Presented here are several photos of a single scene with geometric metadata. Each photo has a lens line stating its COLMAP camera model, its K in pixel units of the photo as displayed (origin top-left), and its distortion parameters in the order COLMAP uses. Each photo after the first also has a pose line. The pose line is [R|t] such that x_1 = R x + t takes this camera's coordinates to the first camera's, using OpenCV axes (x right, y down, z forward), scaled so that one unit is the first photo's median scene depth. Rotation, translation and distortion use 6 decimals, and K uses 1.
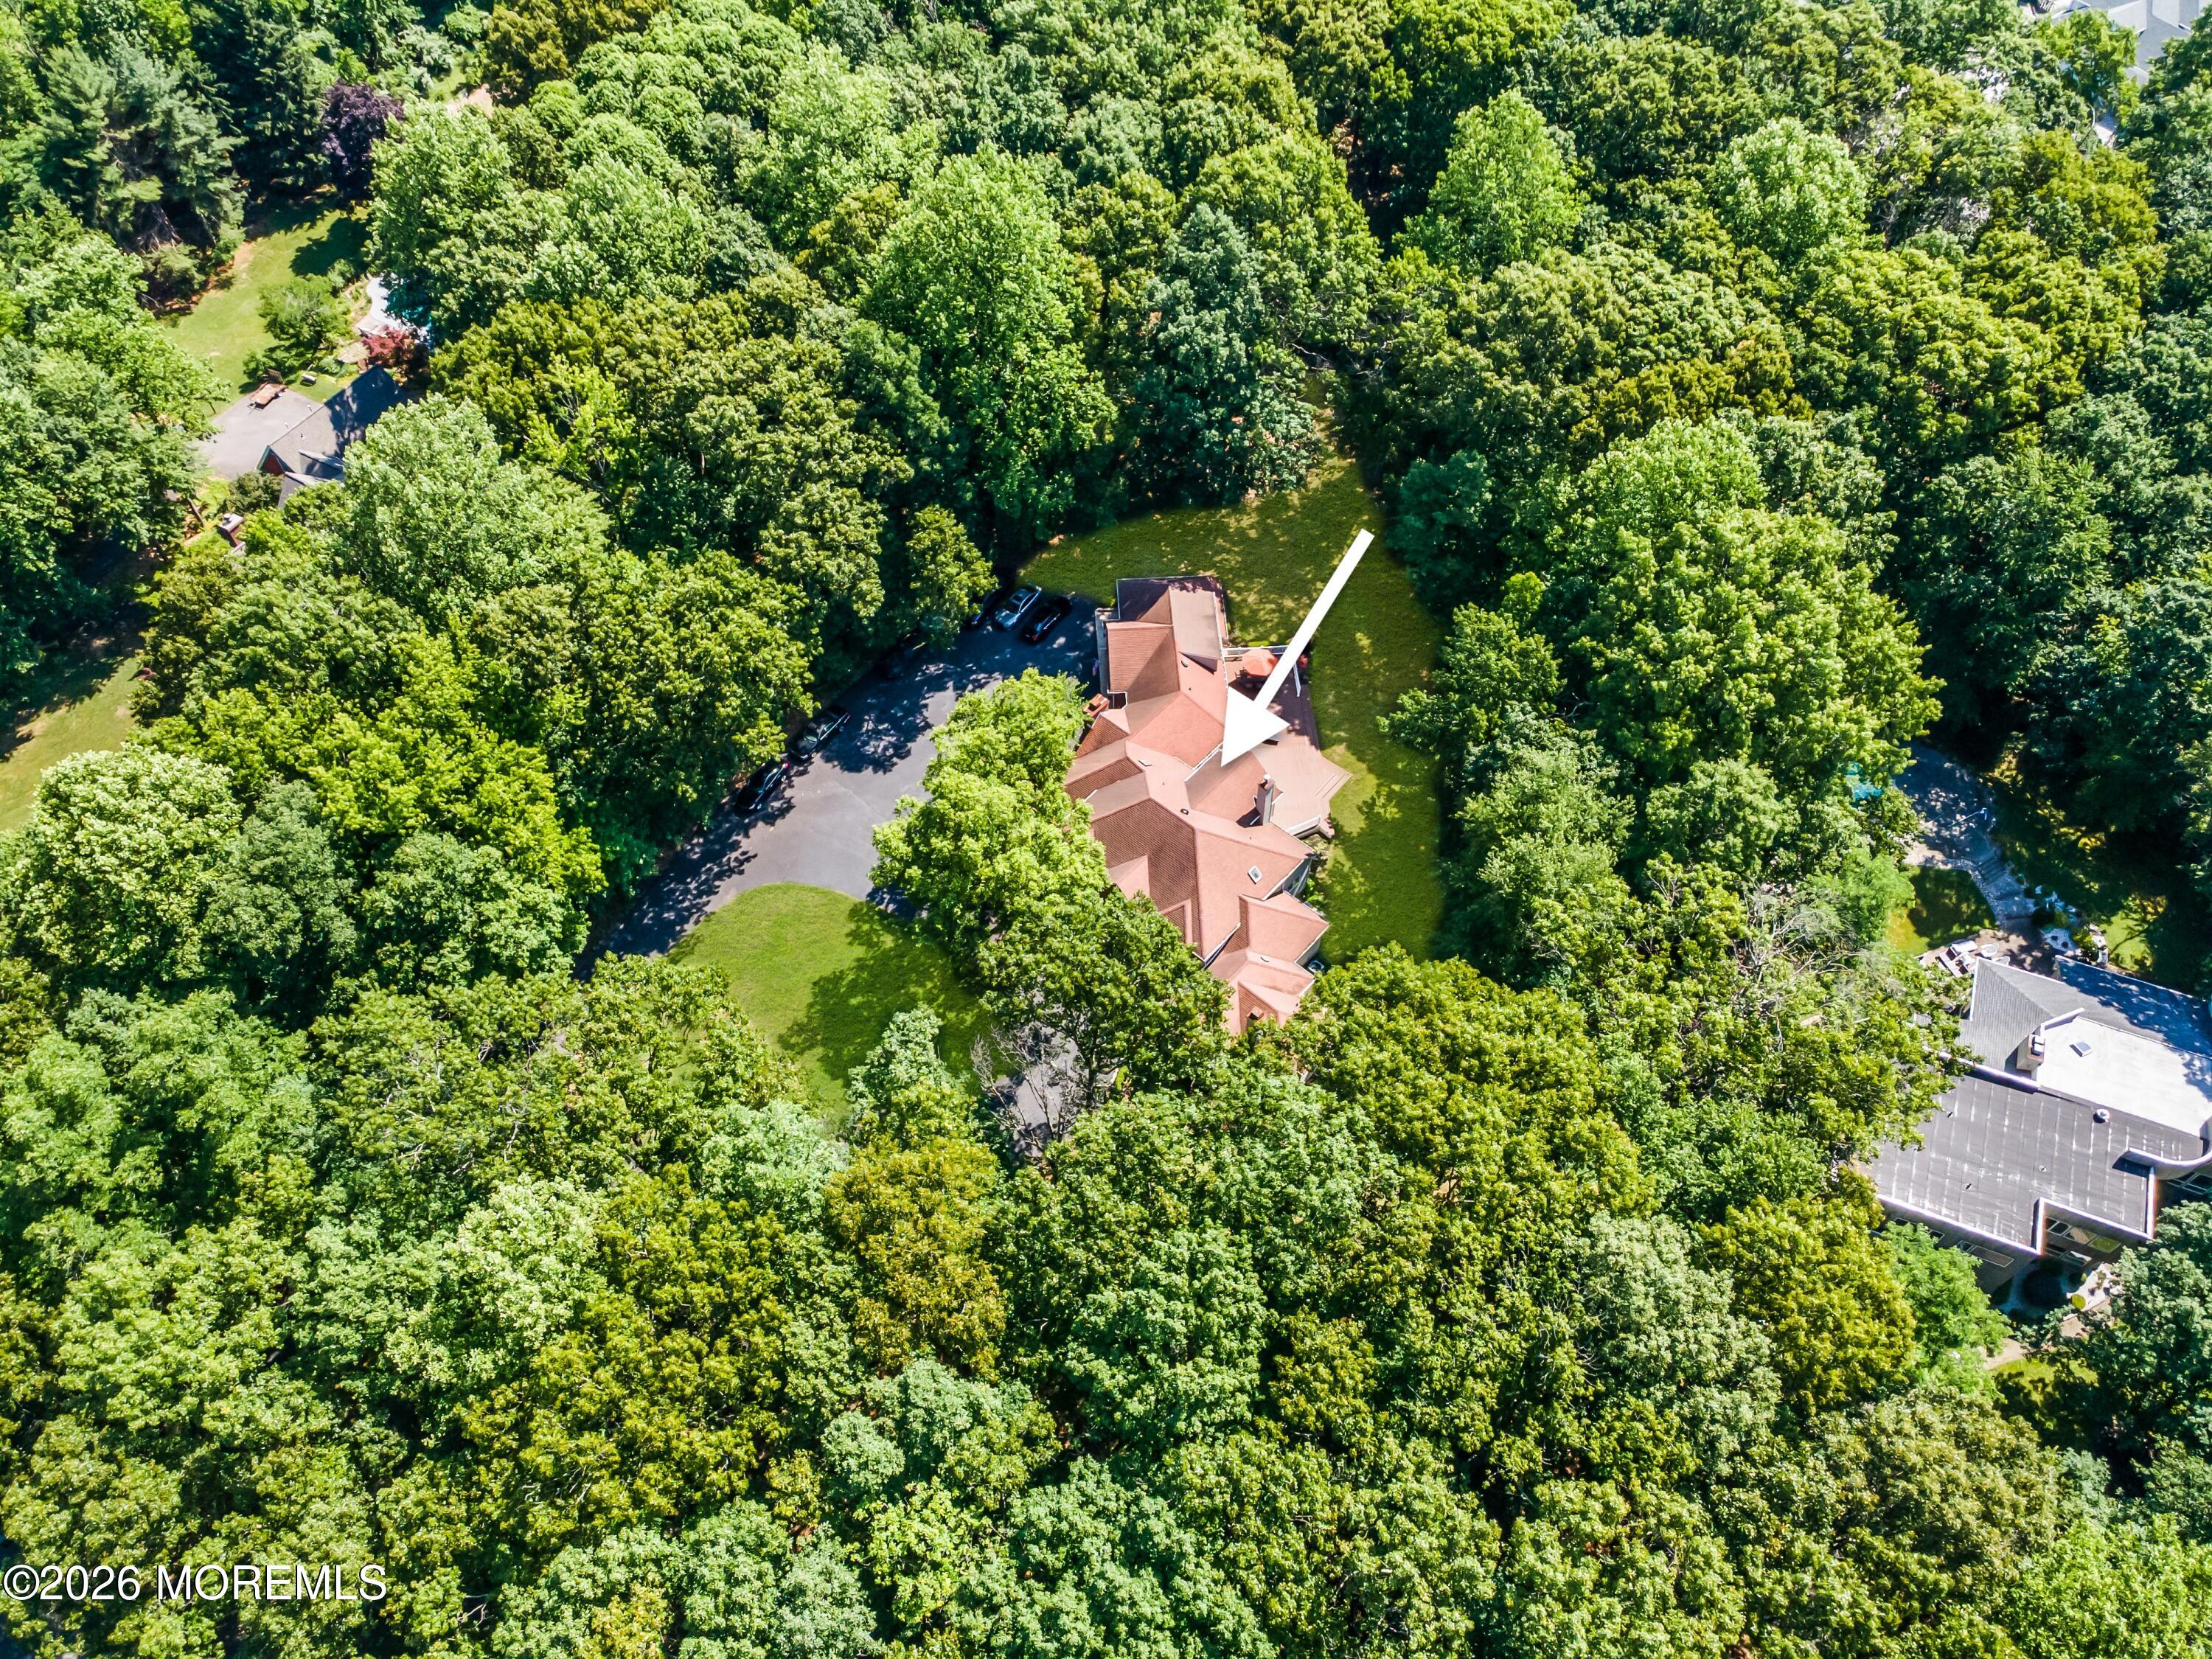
lens RADIAL K [[1525.7, 0, 1076.7], [0, 1525.7, 829.7], [0, 0, 1]] dist [0.073009, -0.035775]
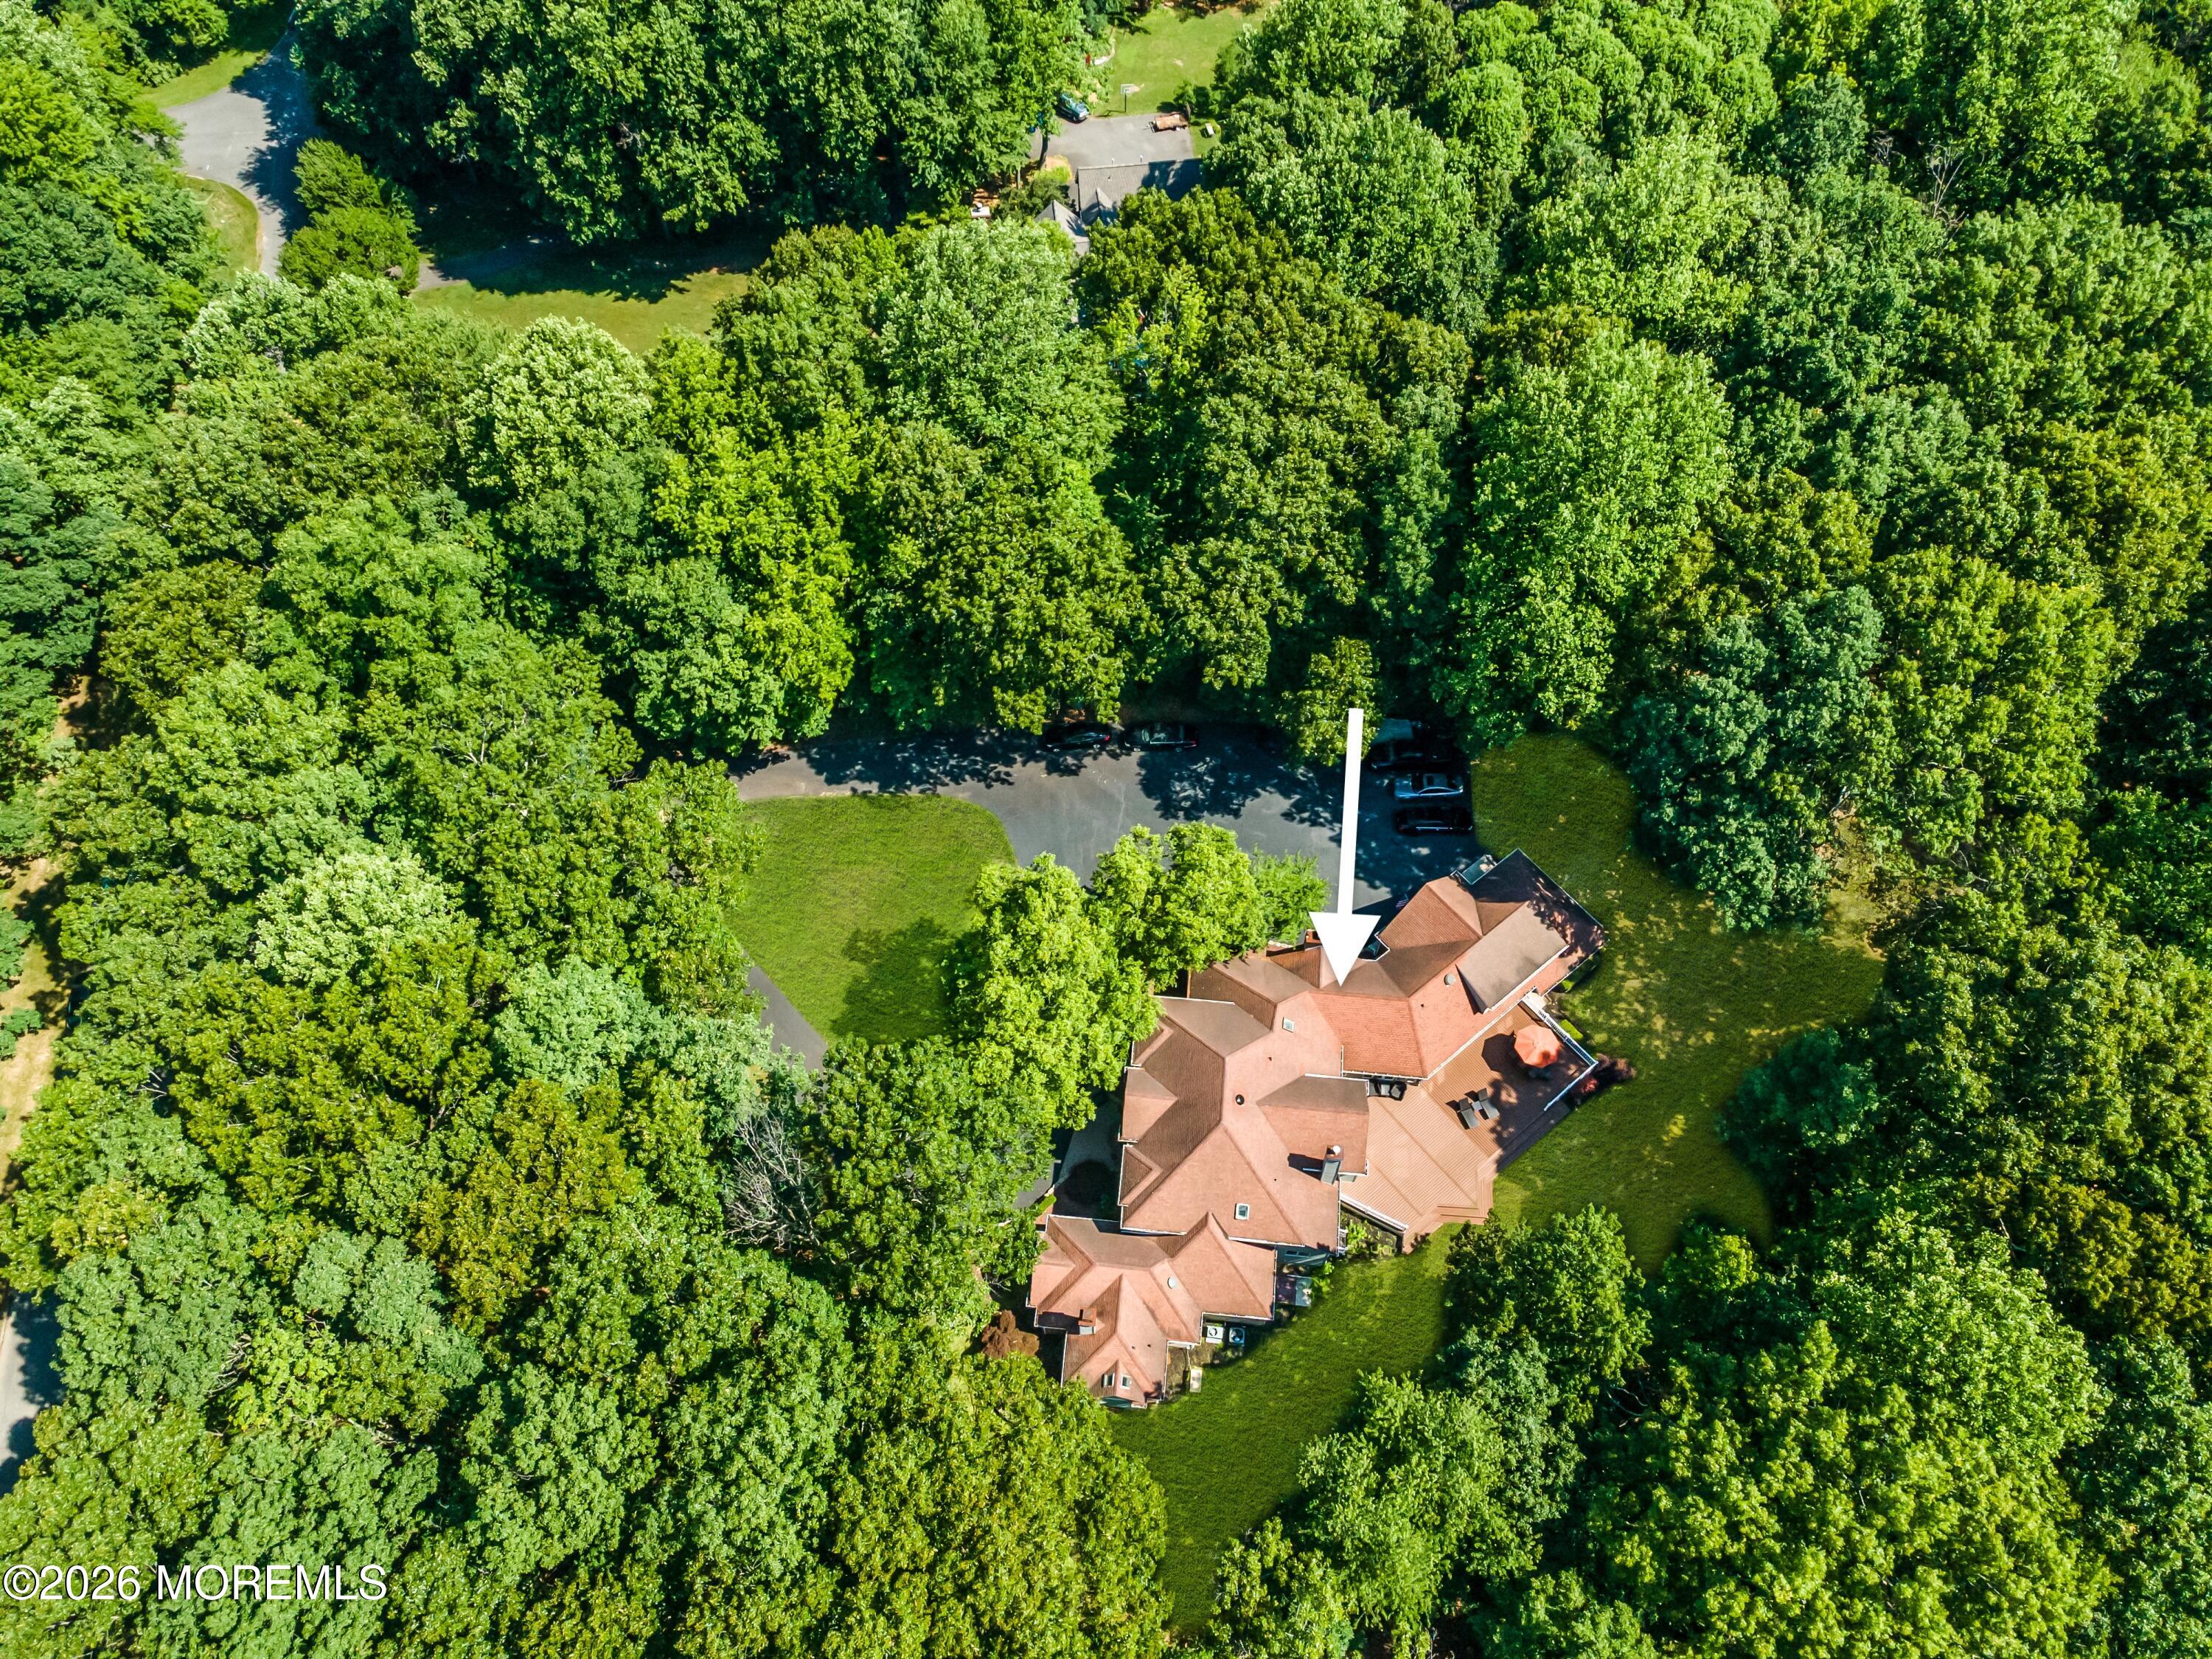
lens RADIAL K [[1544.1, 0, 1106.0], [0, 1544.1, 829.5], [0, 0, 1]] dist [0.026822, 0.032880]
pose [[0.595125, 0.708448, -0.379379, 0.232219], [-0.656389, 0.700879, 0.279147, -0.292175], [0.463660, 0.082893, 0.882127, 0.169094]]
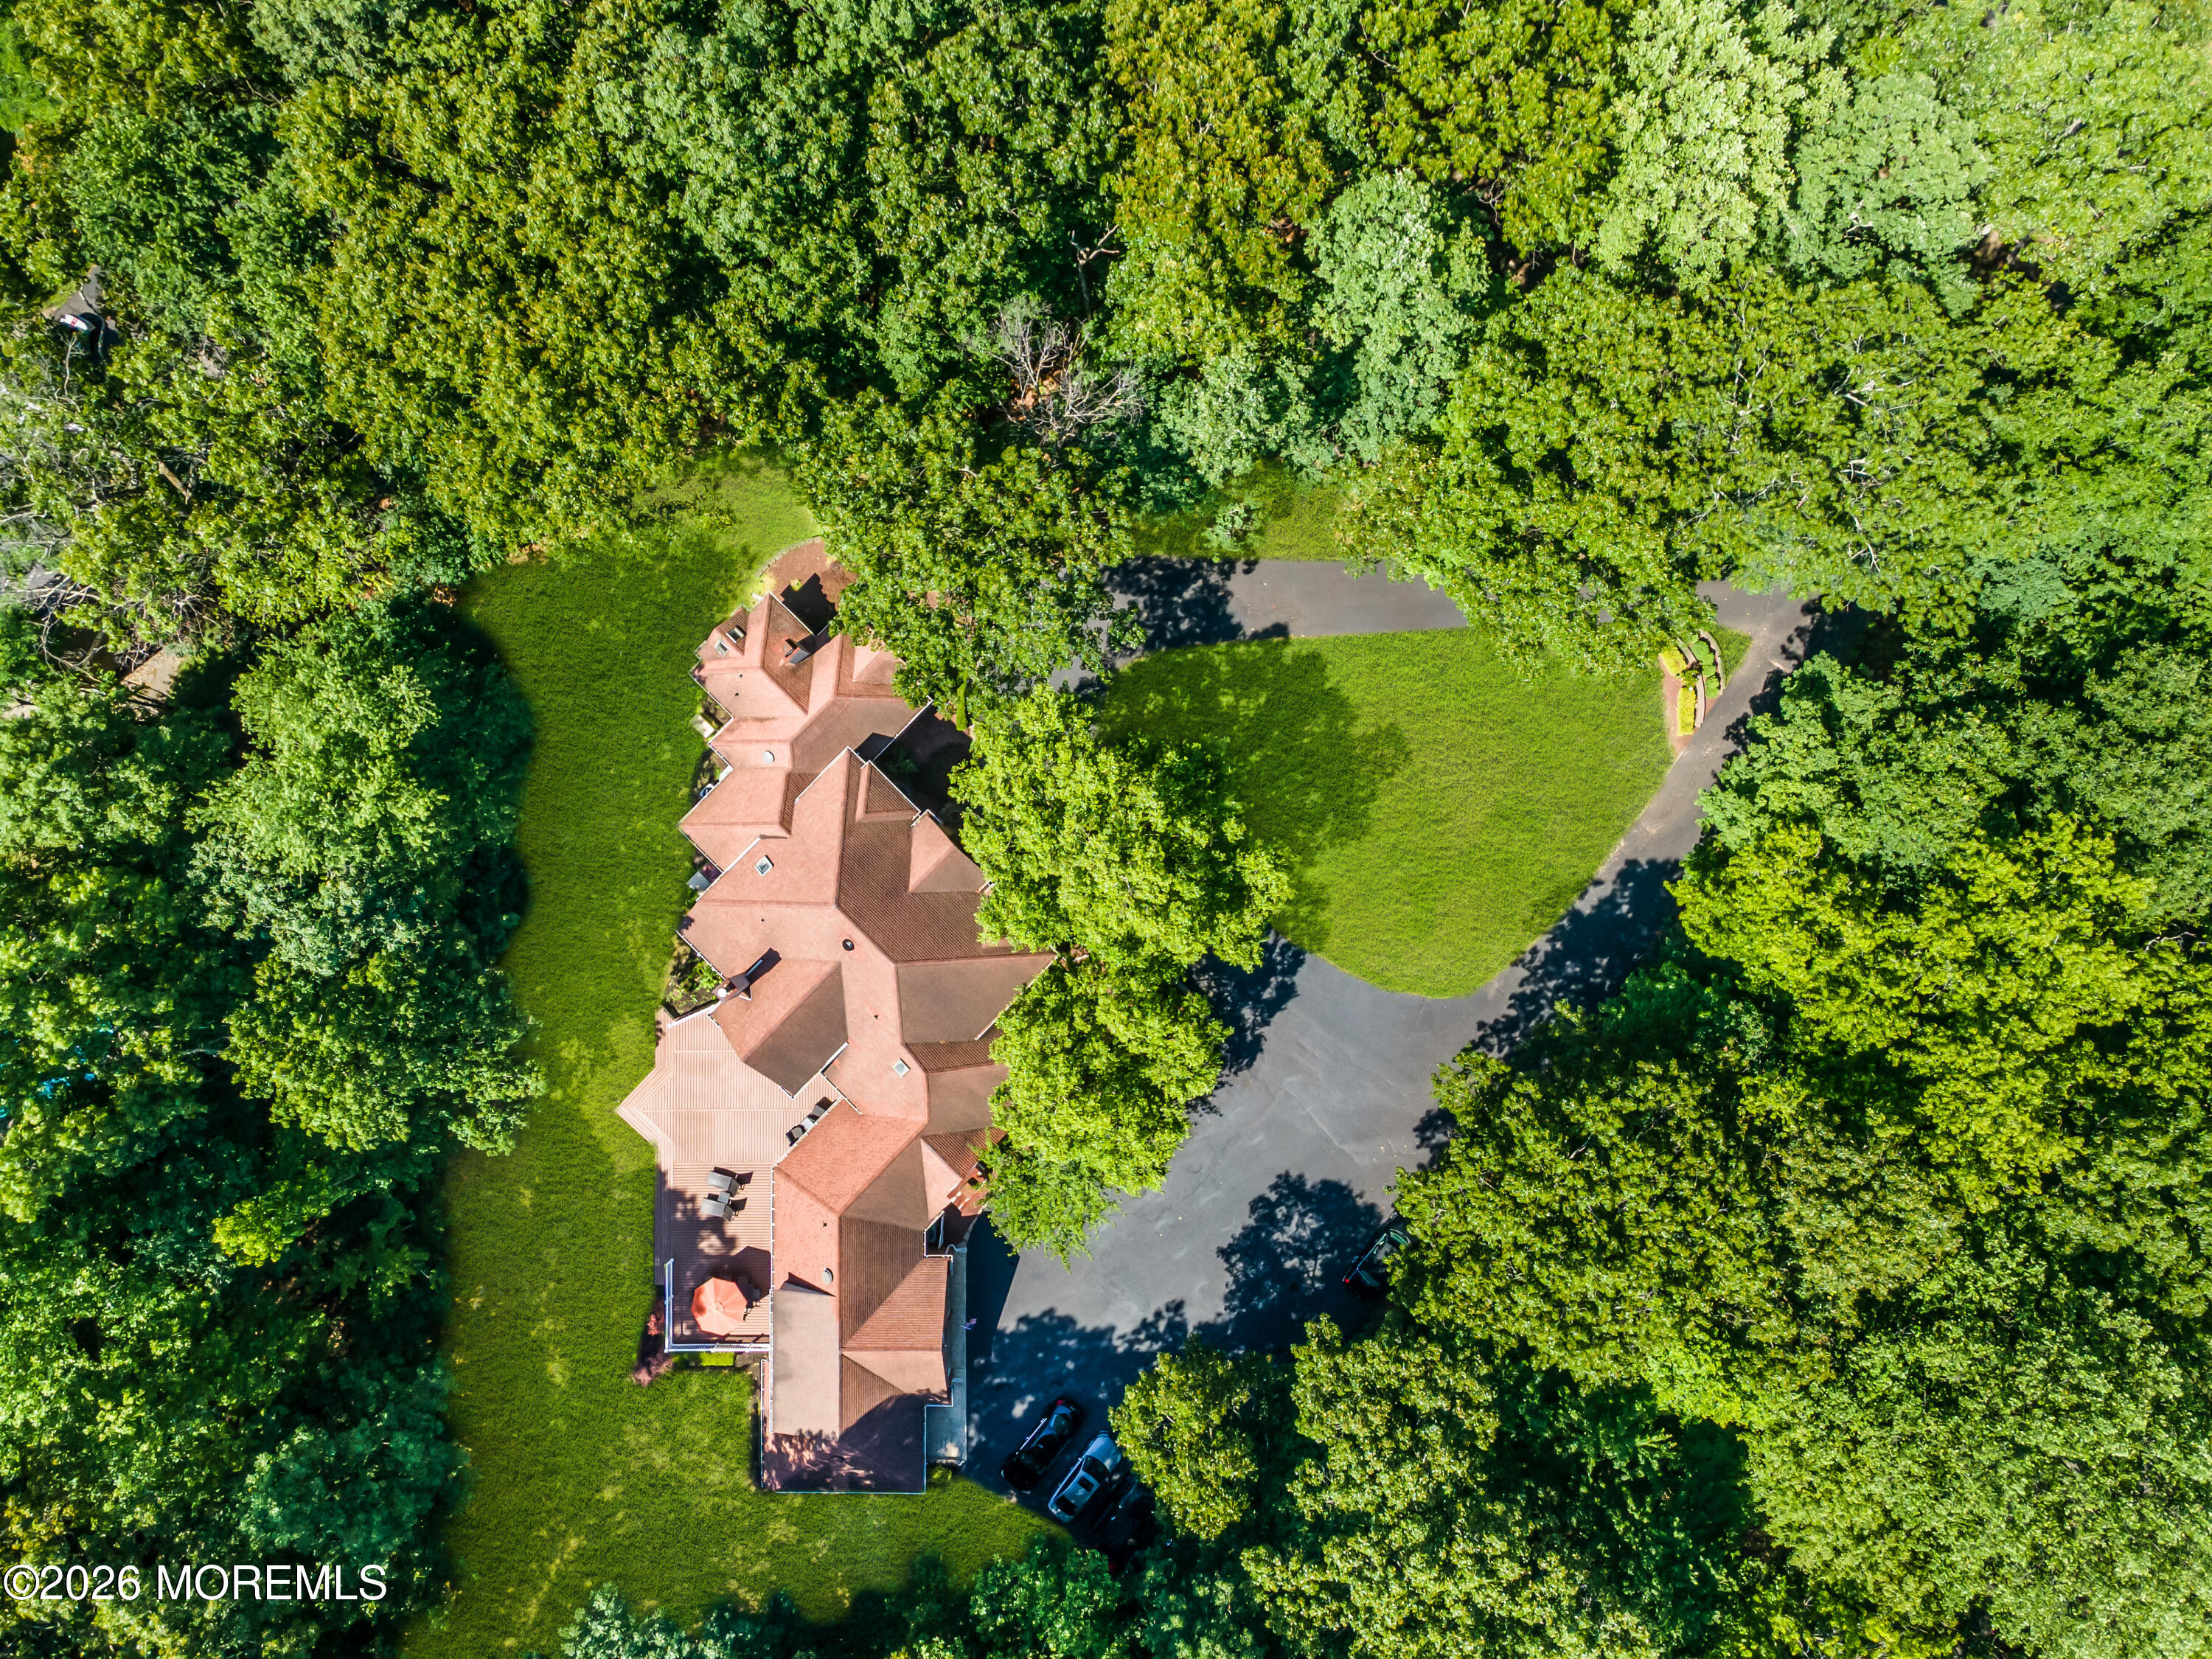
lens RADIAL K [[1544.1, 0, 1106.0], [0, 1544.1, 829.5], [0, 0, 1]] dist [0.026822, 0.032880]
pose [[-0.998619, -0.047780, 0.021835, -0.054961], [0.051588, -0.813427, 0.579375, -0.345277], [-0.009921, 0.579701, 0.814769, 0.368007]]
